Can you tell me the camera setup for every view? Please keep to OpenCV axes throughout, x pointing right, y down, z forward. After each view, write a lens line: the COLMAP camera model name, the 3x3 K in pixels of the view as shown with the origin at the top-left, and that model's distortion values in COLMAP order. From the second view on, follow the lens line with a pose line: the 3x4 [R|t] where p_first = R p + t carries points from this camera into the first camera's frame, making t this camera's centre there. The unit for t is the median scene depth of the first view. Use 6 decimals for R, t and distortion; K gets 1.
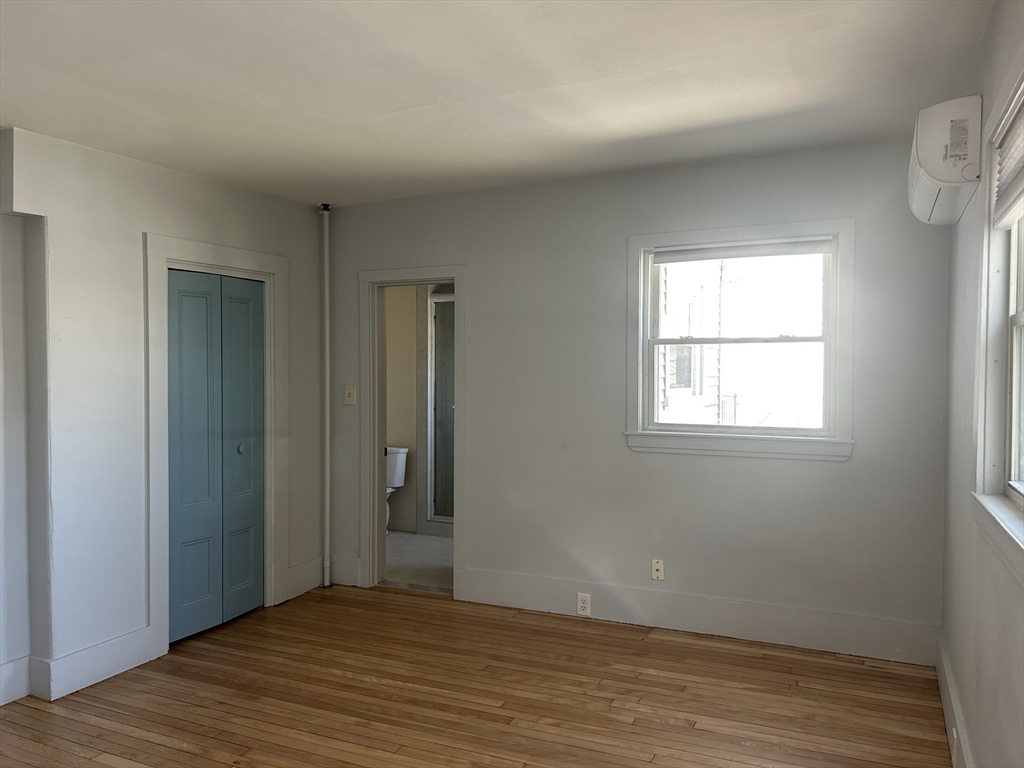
lens RADIAL K [[781.7, 0, 512.0], [0, 781.7, 384.0], [0, 0, 1]] dist [0.083242, -0.144723]
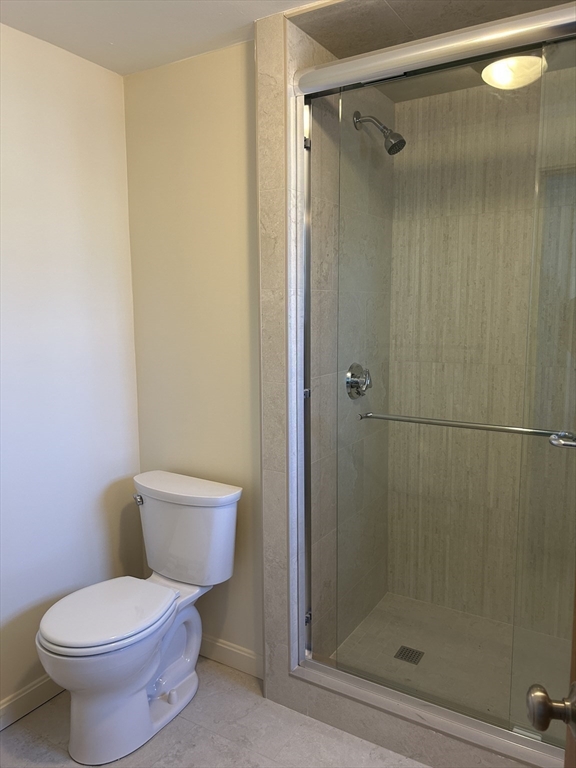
lens RADIAL K [[586.3, 0, 278.1], [0, 586.3, 380.7], [0, 0, 1]] dist [0.083242, -0.144723]
pose [[0.994257, 0.004038, -0.106944, -0.082017], [0.007754, 0.993944, 0.109612, -0.006031], [0.106739, -0.109812, 0.988205, 0.713907]]
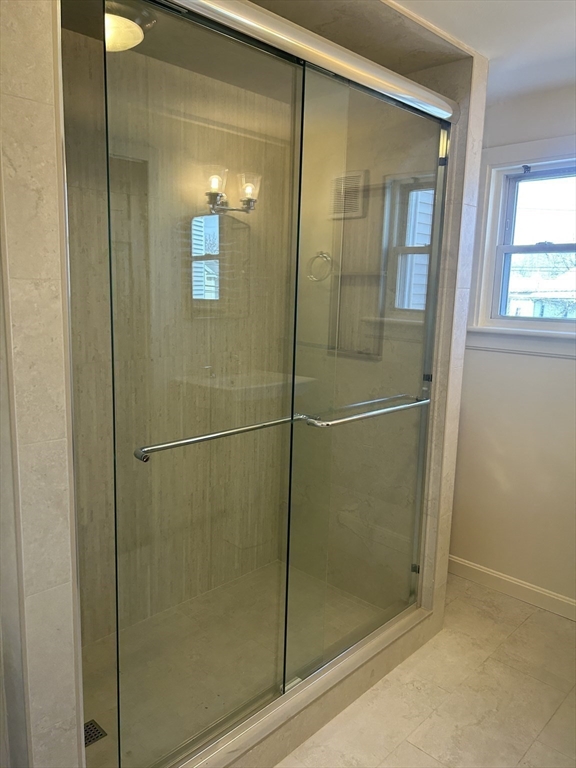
lens RADIAL K [[586.3, 0, 278.1], [0, 586.3, 380.7], [0, 0, 1]] dist [0.083242, -0.144723]
pose [[0.324845, -0.151485, 0.933557, -0.252011], [-0.008764, 0.986565, 0.163136, -0.019044], [-0.945727, -0.061176, 0.319153, 0.886467]]
